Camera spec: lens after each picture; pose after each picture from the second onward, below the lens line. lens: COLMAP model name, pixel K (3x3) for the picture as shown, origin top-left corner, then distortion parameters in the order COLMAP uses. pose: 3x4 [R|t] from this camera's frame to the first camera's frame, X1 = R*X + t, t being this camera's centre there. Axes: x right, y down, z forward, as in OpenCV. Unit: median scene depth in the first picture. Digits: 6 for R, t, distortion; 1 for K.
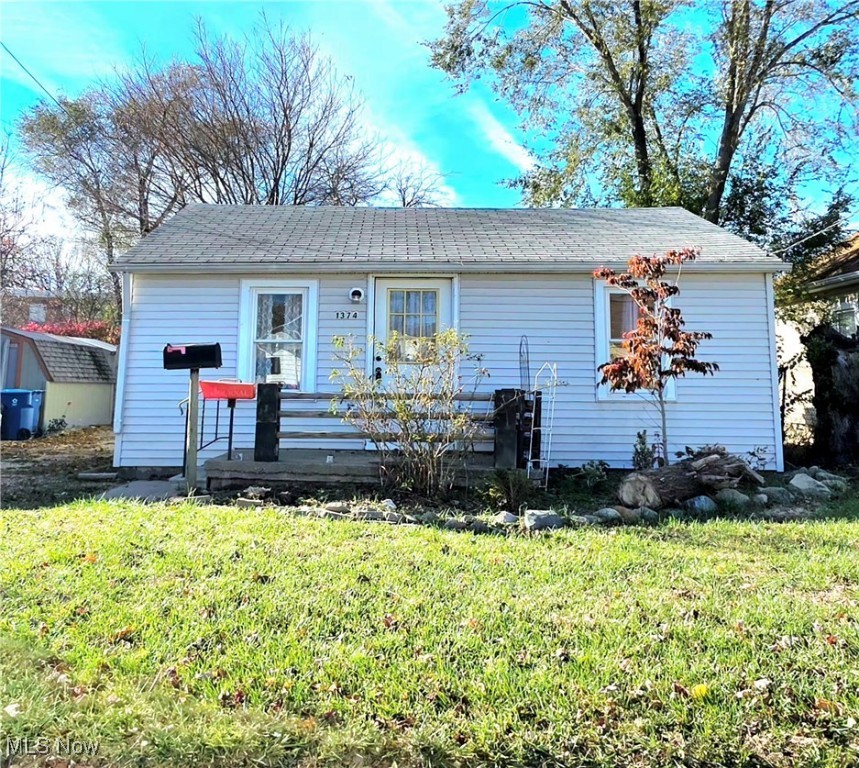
lens RADIAL K [[792.2, 0, 429.2], [0, 792.2, 382.1], [0, 0, 1]] dist [0.009715, 0.002956]
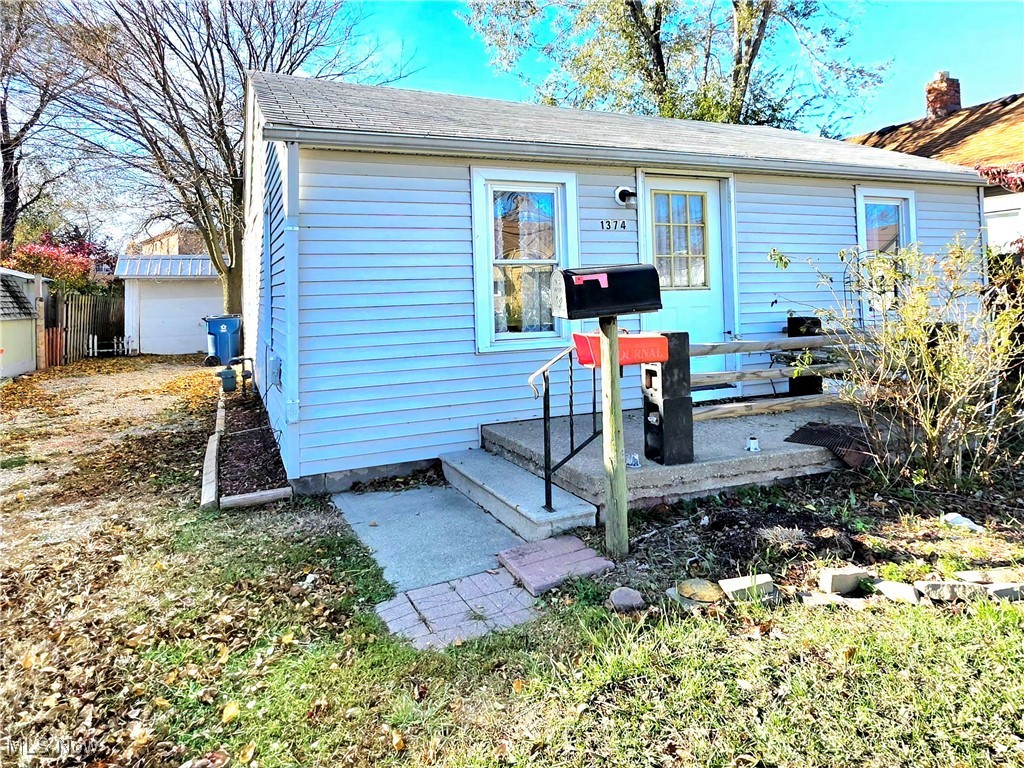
lens RADIAL K [[565.2, 0, 458.5], [0, 565.2, 334.1], [0, 0, 1]] dist [-0.001033, -0.000712]
pose [[0.921387, -0.060041, 0.383980, -0.438297], [0.031602, 0.996297, 0.079955, -0.030642], [-0.387359, -0.061535, 0.919873, 0.575096]]
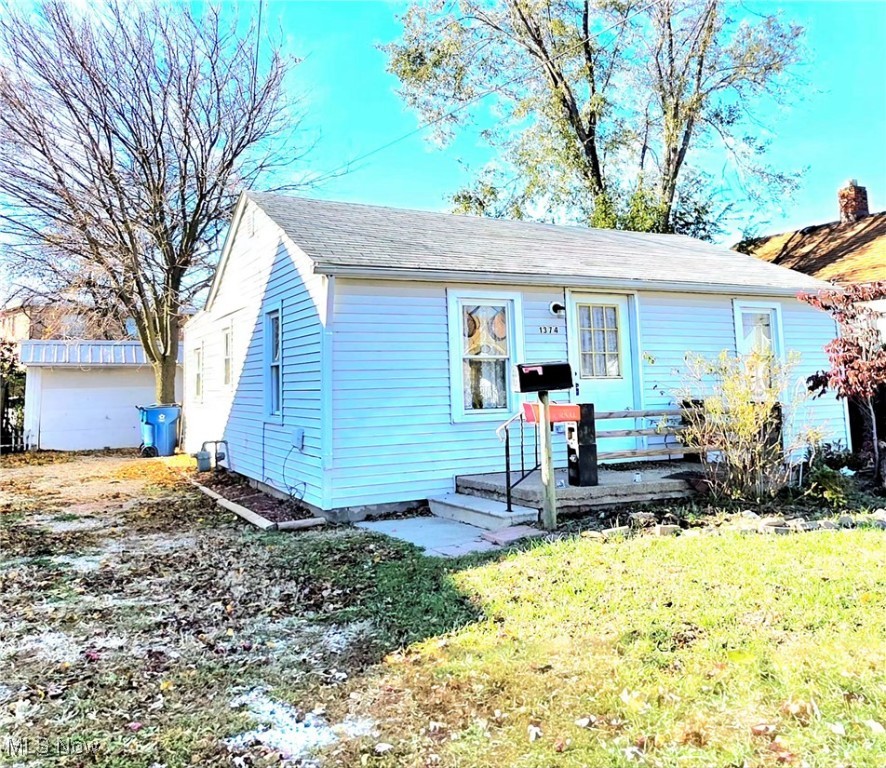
lens RADIAL K [[770.8, 0, 441.6], [0, 770.8, 386.6], [0, 0, 1]] dist [0.016027, 0.004394]
pose [[0.872833, -0.028077, 0.487211, -0.683277], [0.026783, 0.999595, 0.009623, -0.027269], [-0.487284, 0.004650, 0.873231, 0.237314]]
